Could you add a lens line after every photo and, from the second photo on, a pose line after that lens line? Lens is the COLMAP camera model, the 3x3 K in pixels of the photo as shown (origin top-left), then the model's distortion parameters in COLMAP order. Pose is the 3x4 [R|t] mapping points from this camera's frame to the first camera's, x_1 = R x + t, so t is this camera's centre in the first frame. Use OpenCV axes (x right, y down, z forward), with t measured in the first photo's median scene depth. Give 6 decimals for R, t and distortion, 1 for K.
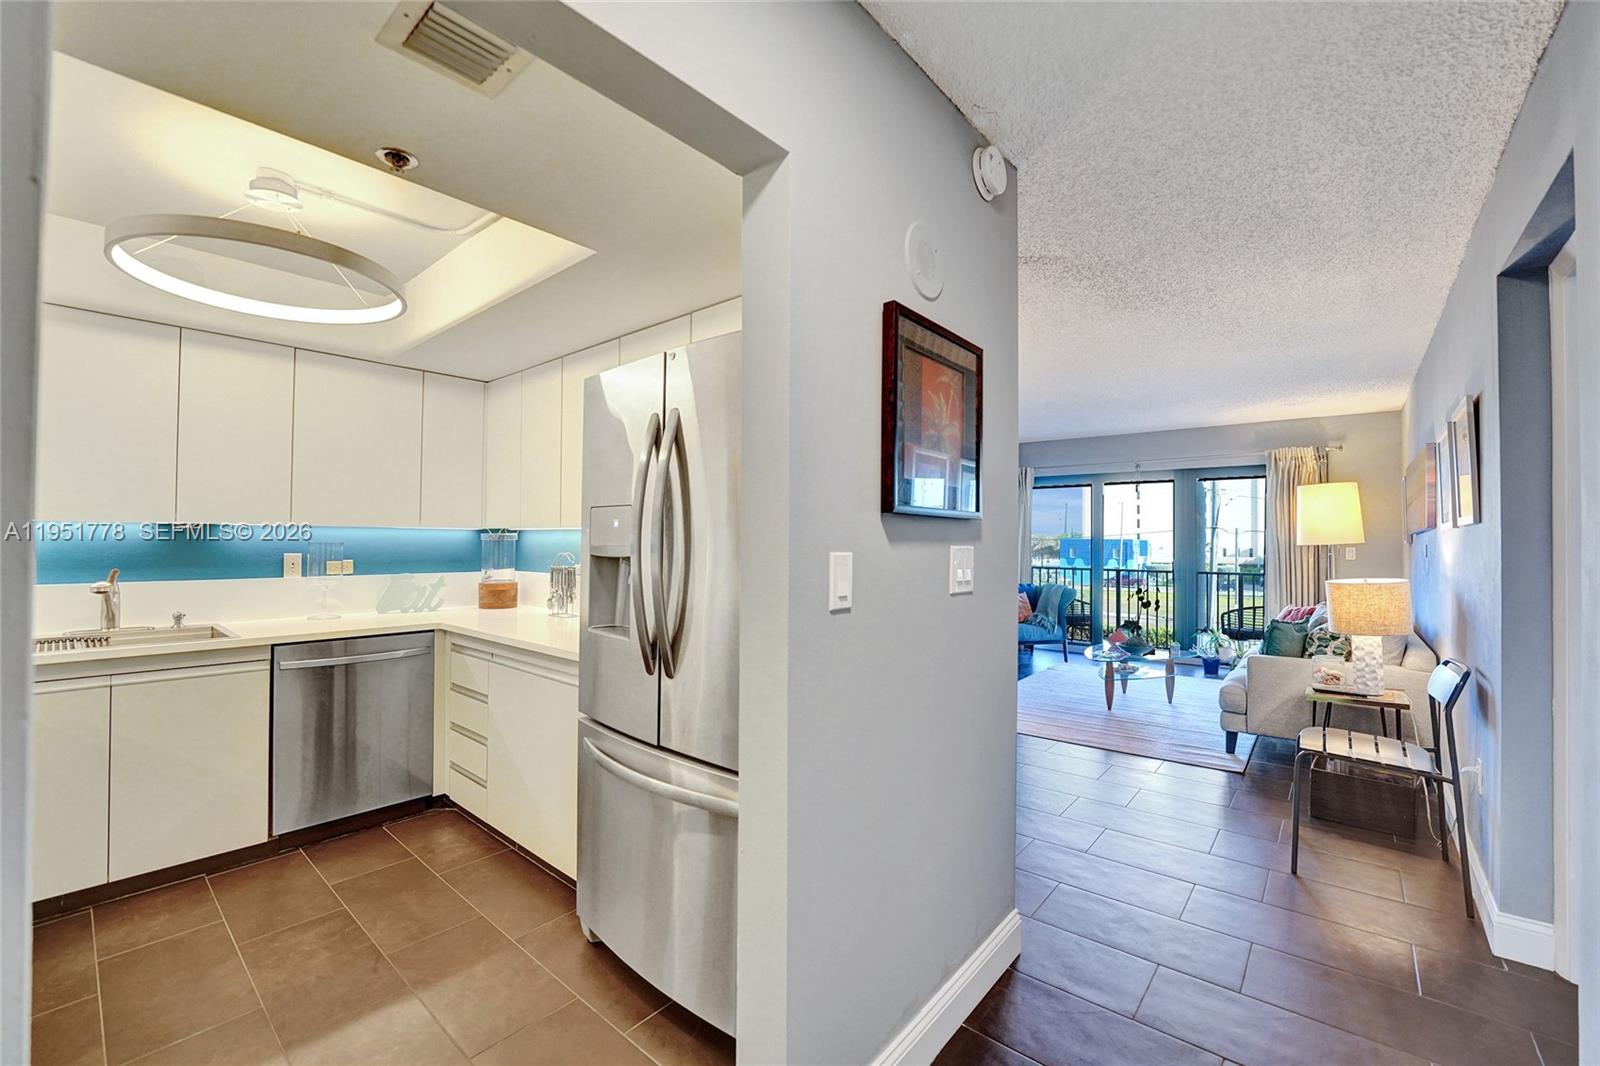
lens RADIAL K [[654.6, 0, 792.8], [0, 654.6, 534.2], [0, 0, 1]] dist [-0.028447, 0.003696]
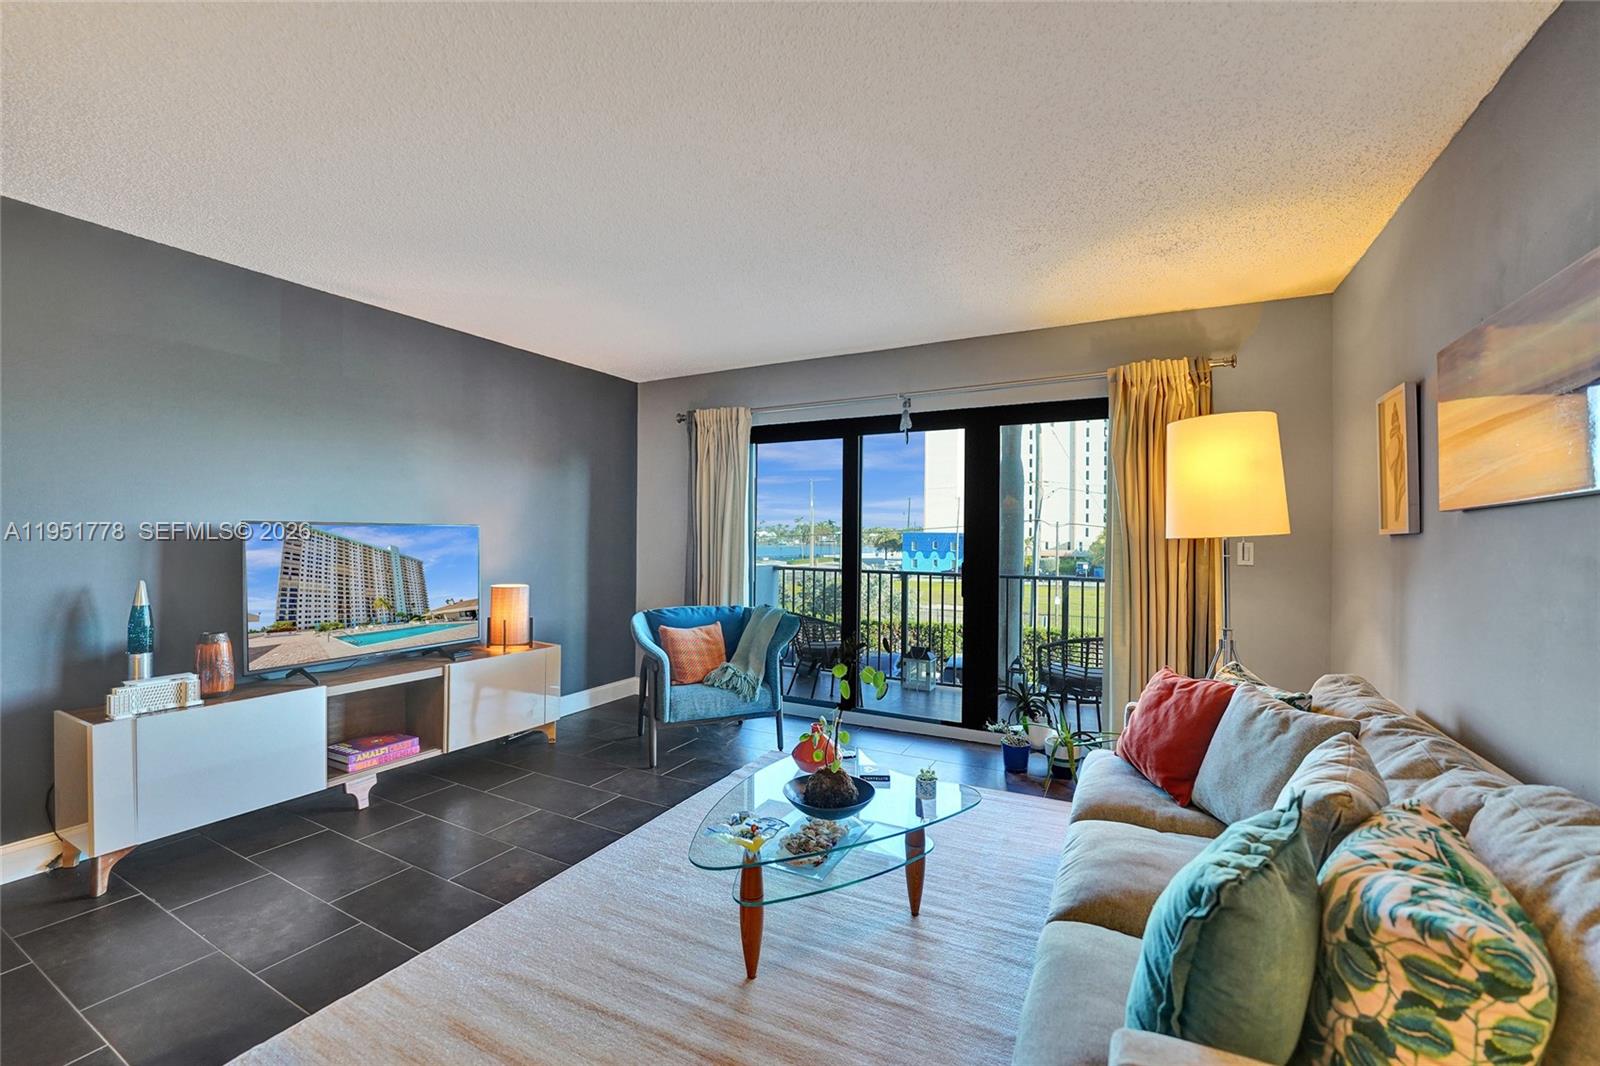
lens RADIAL K [[654.6, 0, 792.8], [0, 654.6, 534.2], [0, 0, 1]] dist [-0.028447, 0.003696]
pose [[0.976076, 0.003703, 0.217397, 0.620338], [-0.005265, 0.999964, 0.006604, 0.018490], [-0.217365, -0.007590, 0.976061, 0.915077]]
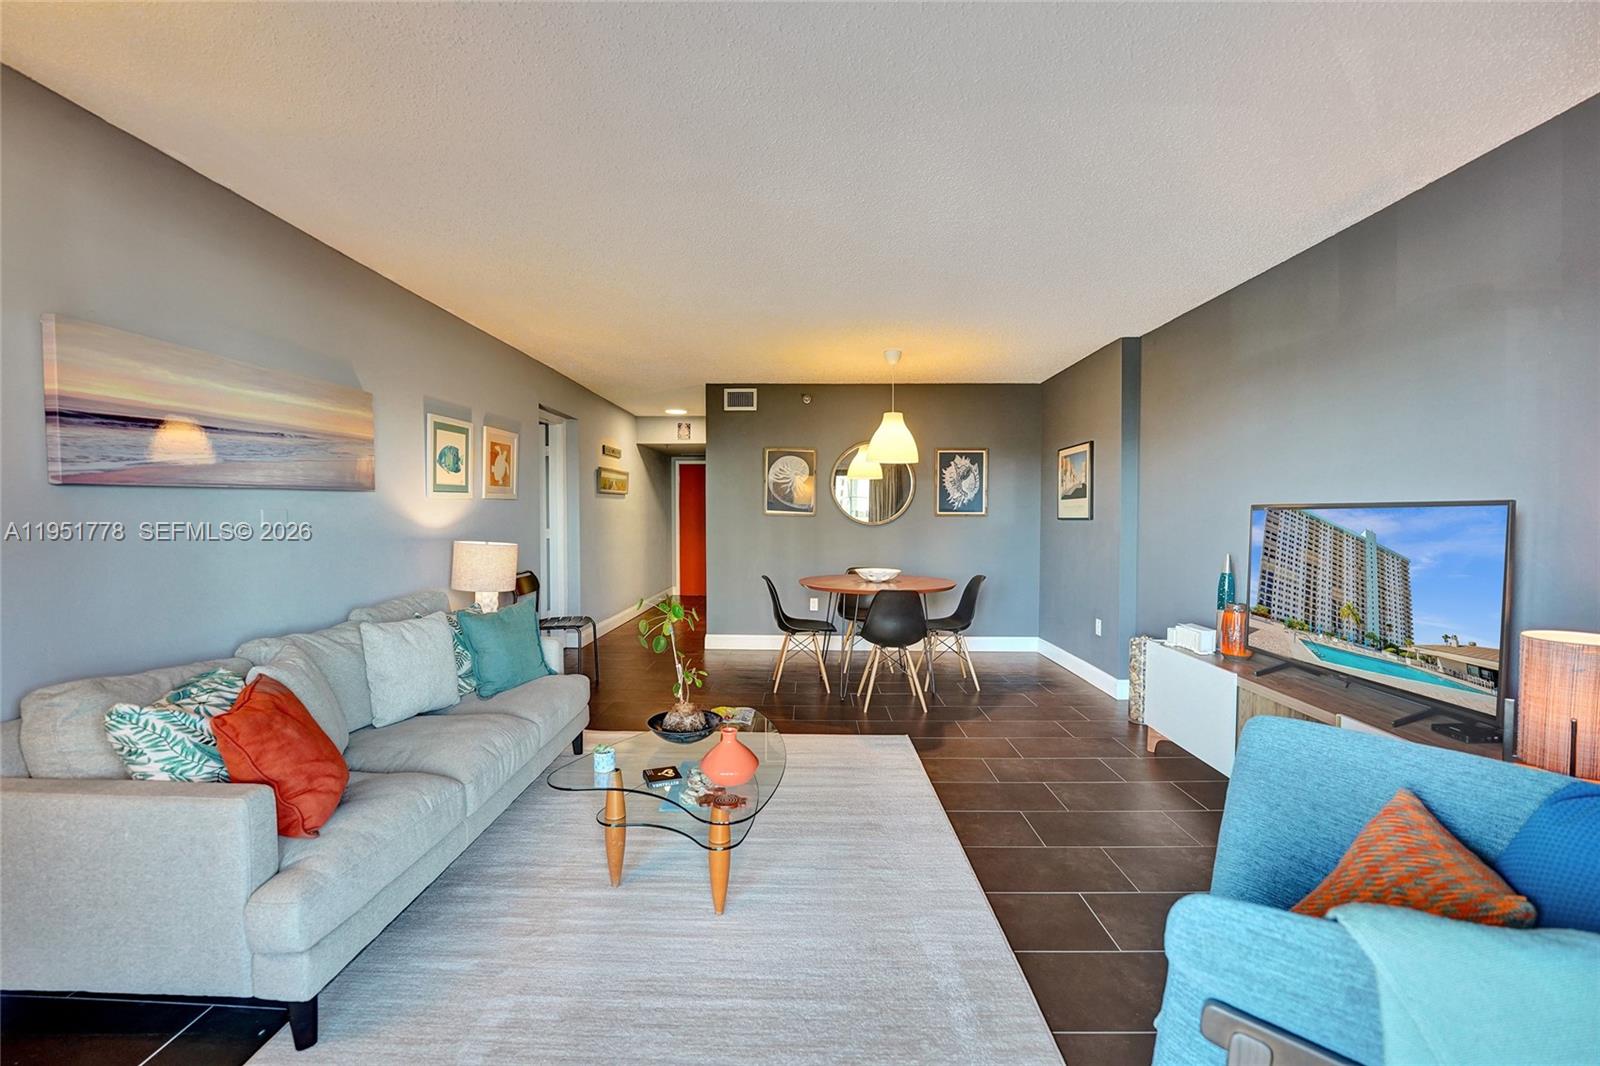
lens RADIAL K [[643.5, 0, 800.0], [0, 643.5, 533.0], [0, 0, 1]] dist [0.000497, 0.000132]
pose [[-0.794796, 0.014052, -0.606714, 1.085337], [0.000114, 0.999735, 0.023005, 0.030368], [0.606877, 0.018215, -0.794587, 2.114417]]
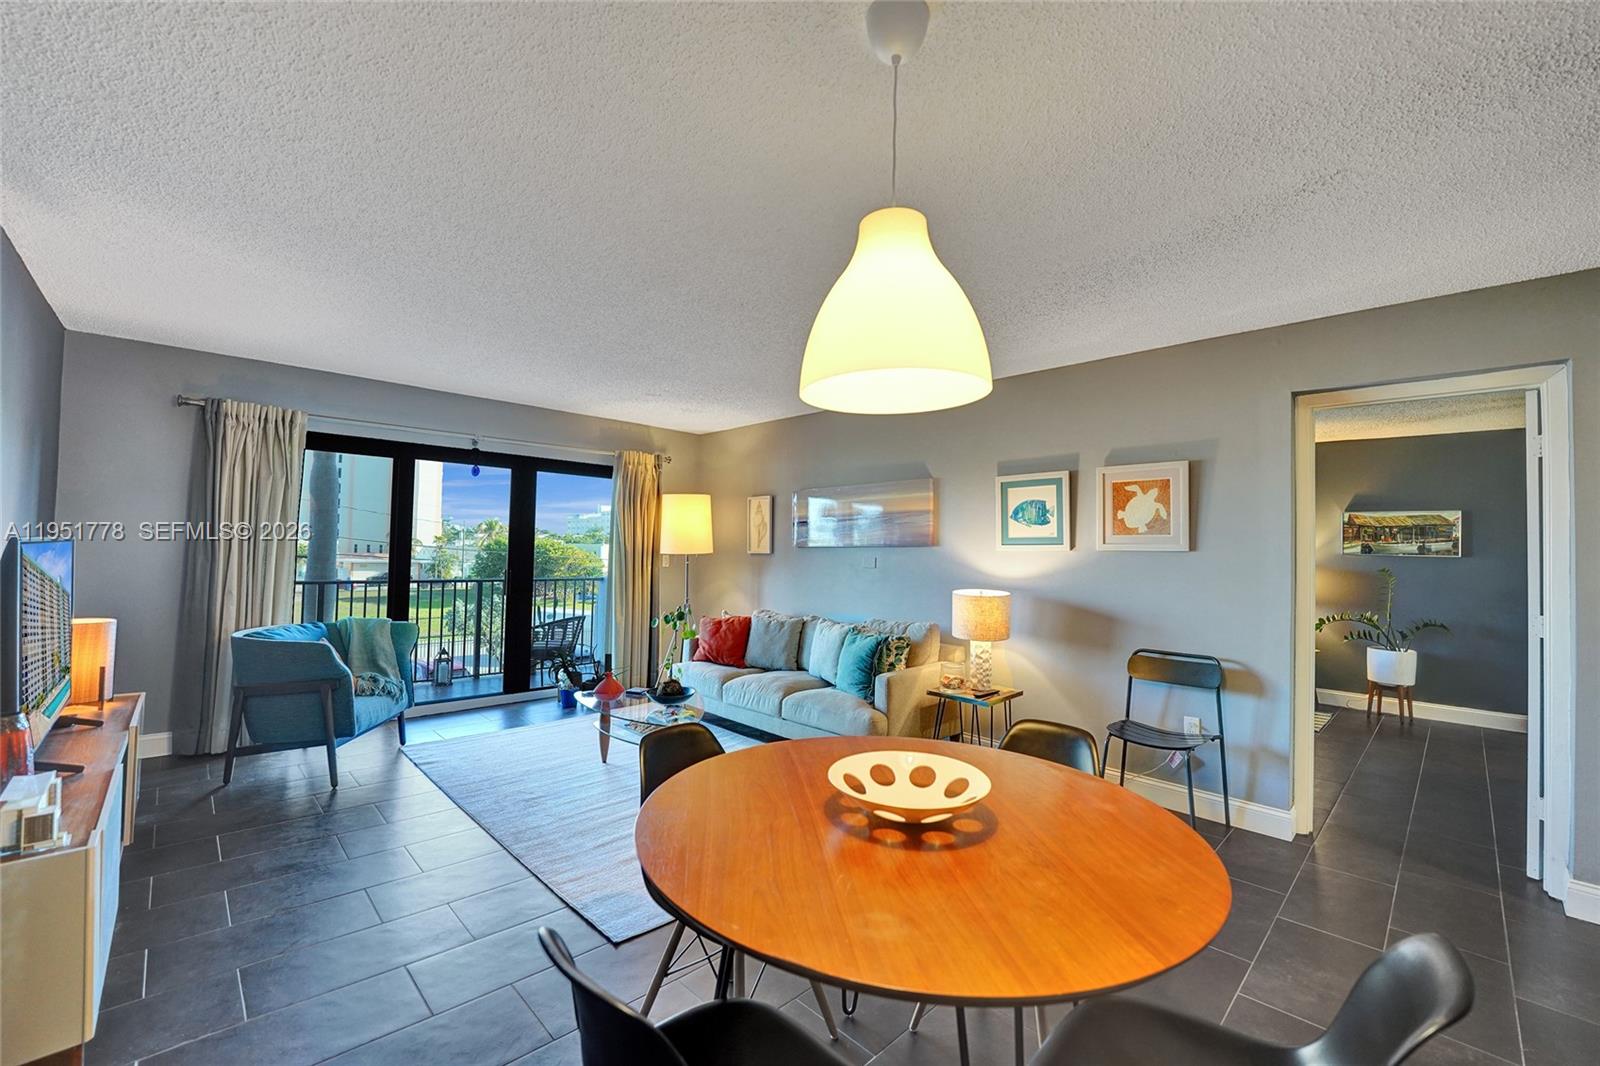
lens RADIAL K [[654.6, 0, 792.8], [0, 654.6, 534.2], [0, 0, 1]] dist [-0.028447, 0.003696]
pose [[0.096977, 0.022068, 0.995042, -0.297552], [-0.029081, 0.999390, -0.019330, 0.000681], [-0.994862, -0.027062, 0.097560, 1.167390]]
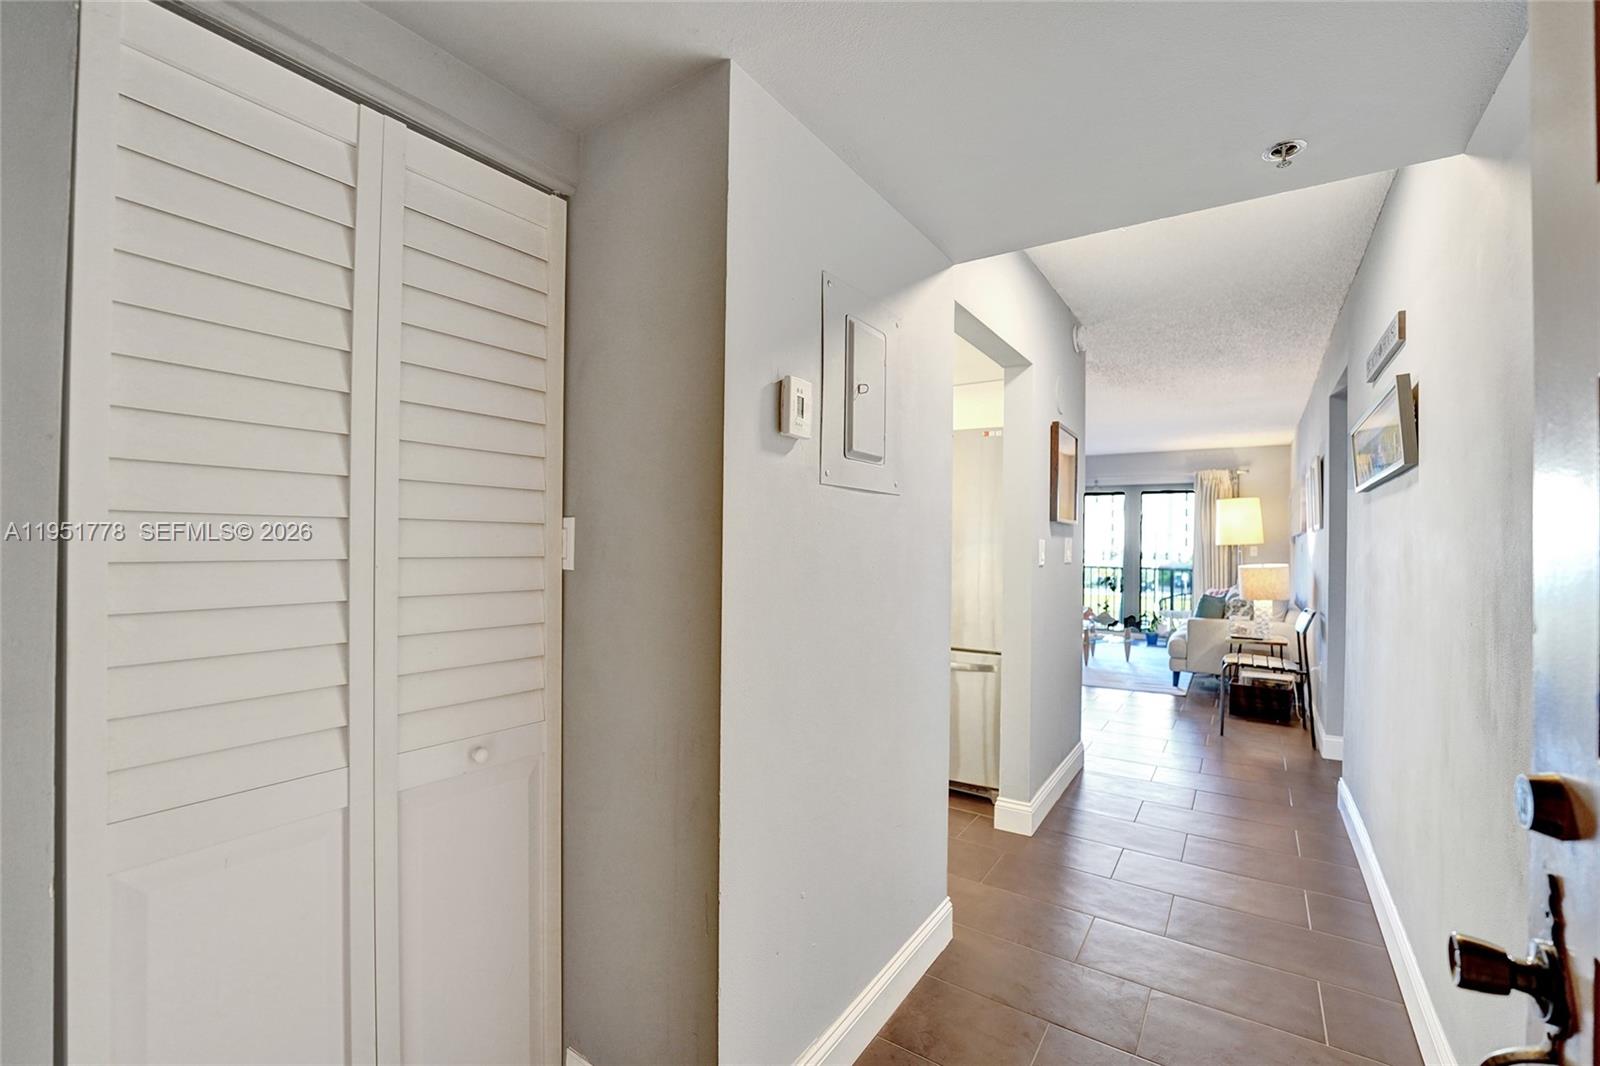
lens RADIAL K [[677.5, 0, 802.2], [0, 677.5, 539.8], [0, 0, 1]] dist [-0.008481, 0.000022]
pose [[0.992108, 0.007440, 0.125168, -0.389941], [-0.008250, 0.999948, 0.005956, 0.008743], [-0.125117, -0.006942, 0.992118, -0.449077]]
